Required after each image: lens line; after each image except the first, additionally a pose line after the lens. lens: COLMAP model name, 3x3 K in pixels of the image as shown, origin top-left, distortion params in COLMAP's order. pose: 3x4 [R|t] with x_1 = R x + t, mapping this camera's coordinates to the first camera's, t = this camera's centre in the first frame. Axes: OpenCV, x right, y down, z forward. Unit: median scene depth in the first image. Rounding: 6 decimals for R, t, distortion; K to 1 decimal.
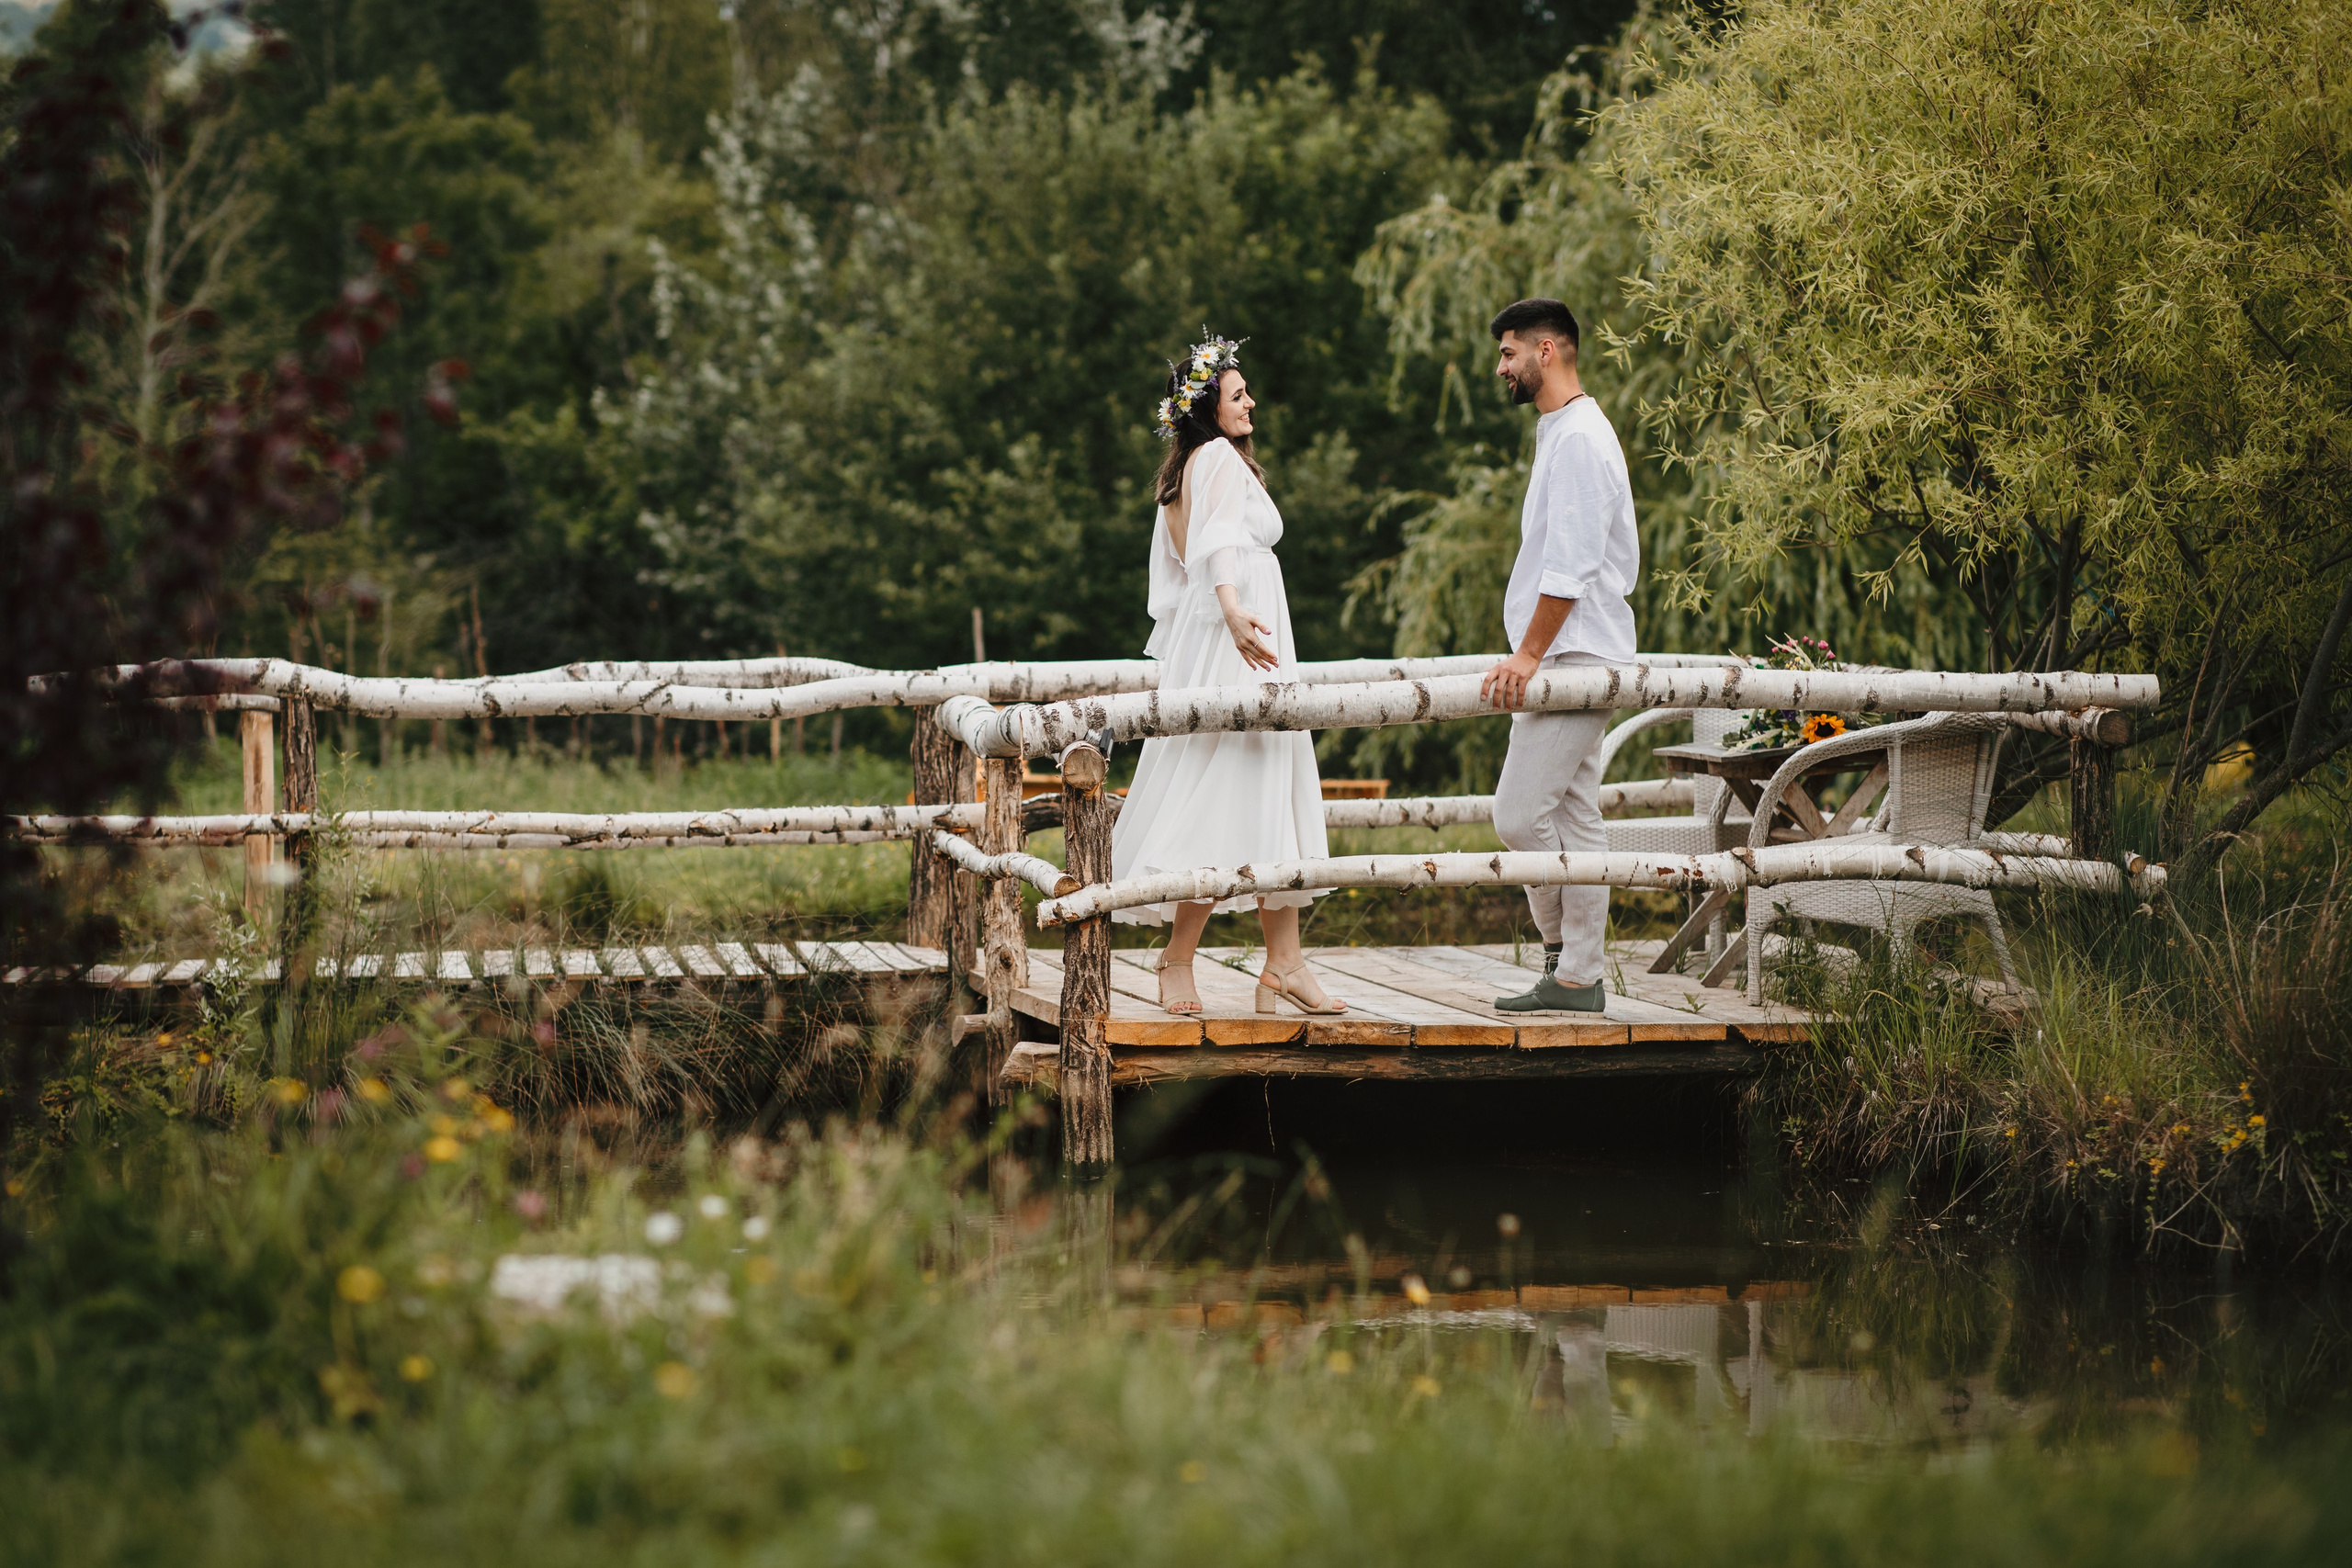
lens RADIAL K [[5463.7, 0, 1170.1], [0, 5463.7, 789.6], [0, 0, 1]] dist [0.084750, 0.000000]
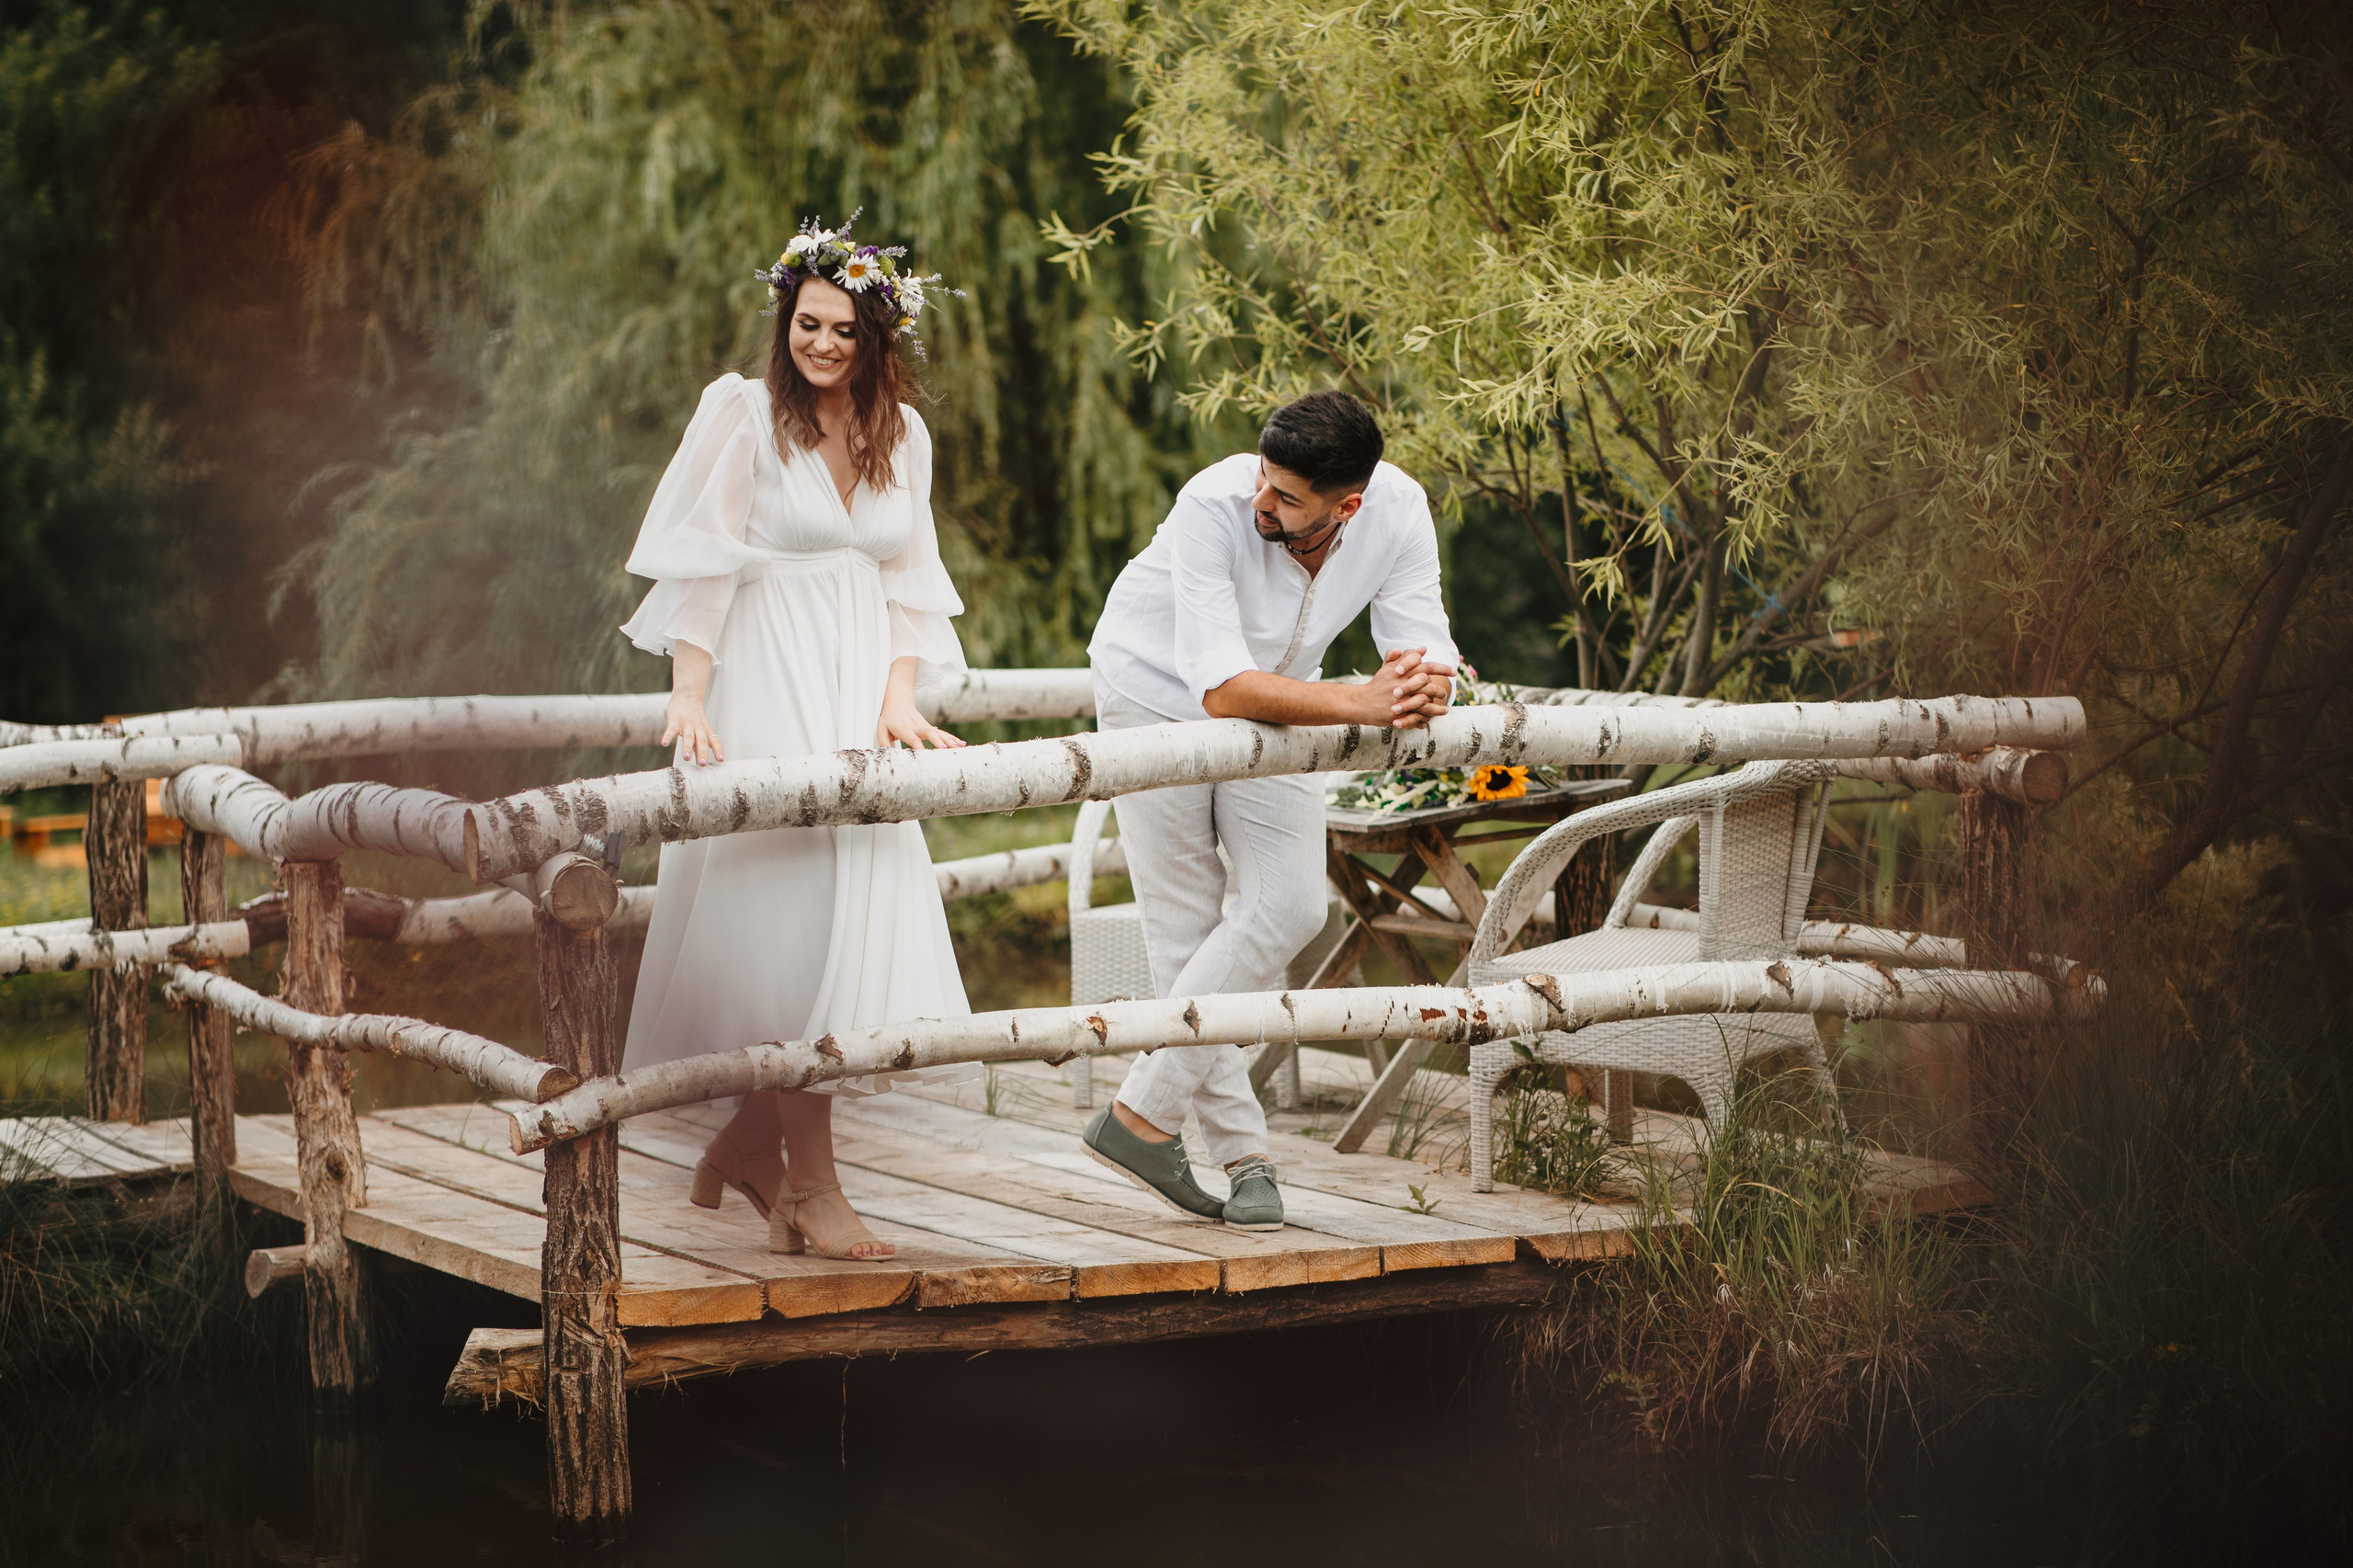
lens RADIAL K [[5466.5, 0, 1185.7], [0, 5466.5, 768.7], [0, 0, 1]] dist [0.084750, 0.000000]
pose [[0.971580, -0.031237, 0.234641, -0.092739], [0.030879, 0.999510, 0.005201, -0.019127], [-0.234689, 0.002192, 0.972068, 0.358551]]
